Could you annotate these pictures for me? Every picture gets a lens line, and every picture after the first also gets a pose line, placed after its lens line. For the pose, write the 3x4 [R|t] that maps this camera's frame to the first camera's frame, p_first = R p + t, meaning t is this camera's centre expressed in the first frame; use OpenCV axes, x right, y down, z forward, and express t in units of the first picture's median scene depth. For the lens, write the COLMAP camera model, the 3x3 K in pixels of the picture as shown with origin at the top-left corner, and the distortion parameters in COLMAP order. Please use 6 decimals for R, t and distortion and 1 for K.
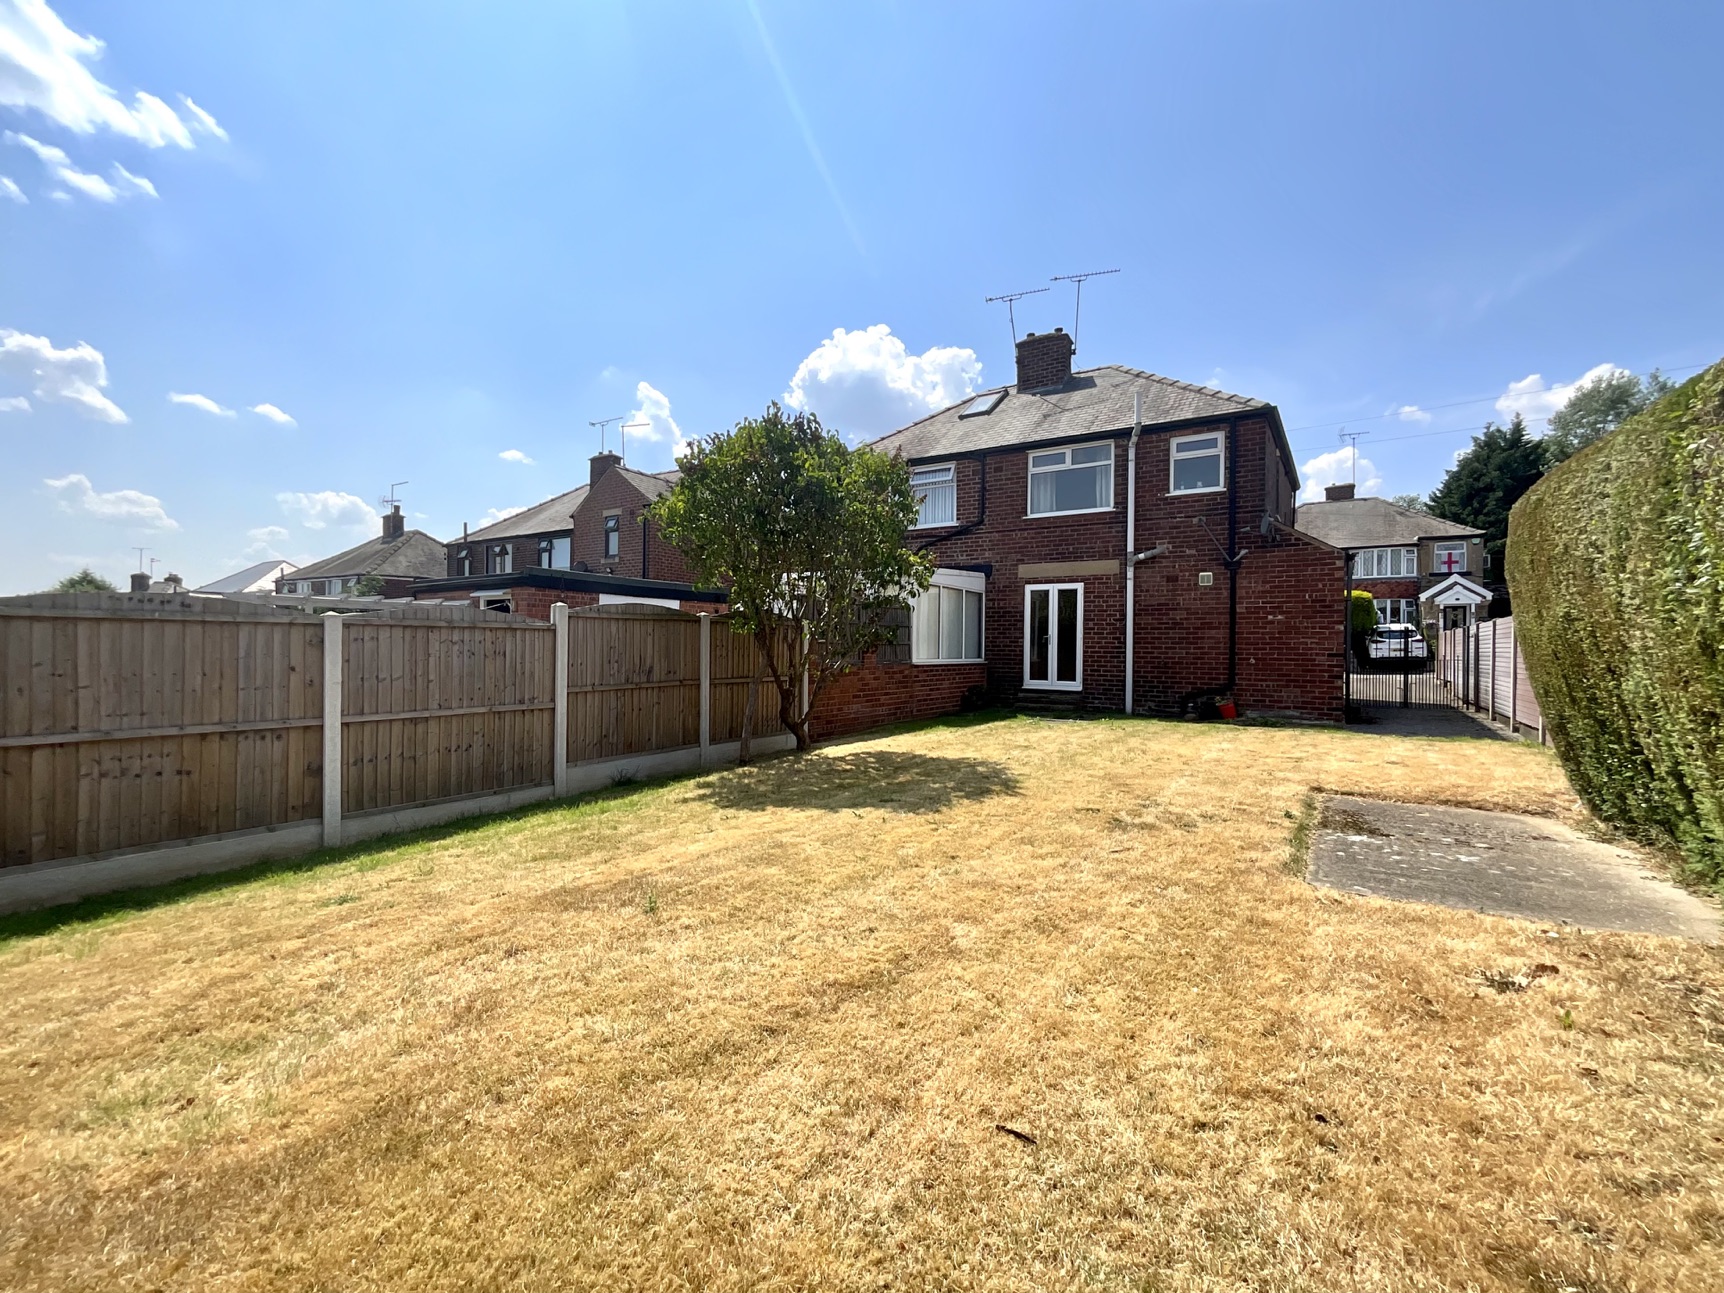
lens RADIAL K [[711.0, 0, 862.0], [0, 711.0, 646.5], [0, 0, 1]] dist [-0.002971, -0.000022]
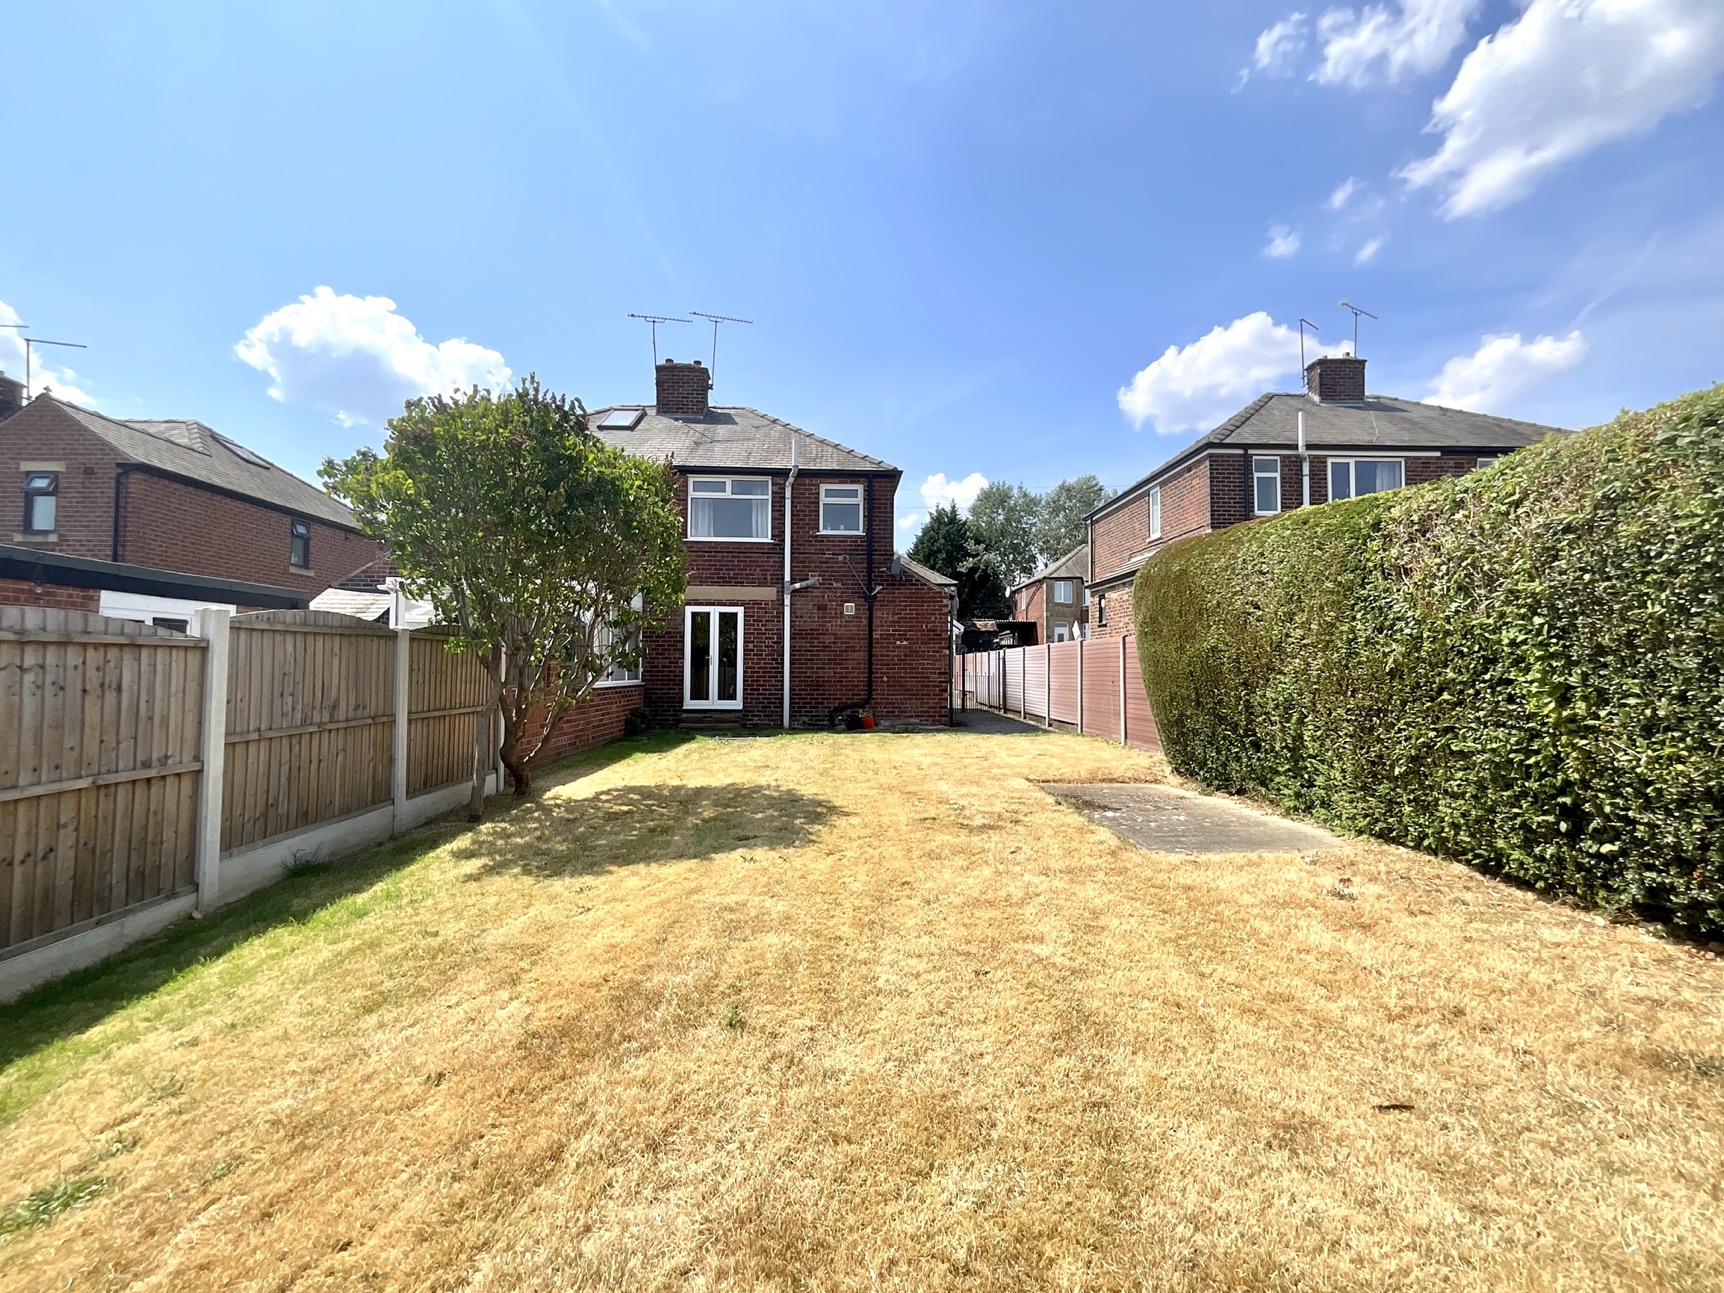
lens RADIAL K [[684.8, 0, 862.0], [0, 684.8, 646.5], [0, 0, 1]] dist [-0.001653, -0.000252]
pose [[0.818019, 0.013411, 0.575034, -0.143753], [0.002587, 0.999632, -0.026993, -0.002971], [-0.575185, 0.023568, 0.817684, 0.073500]]
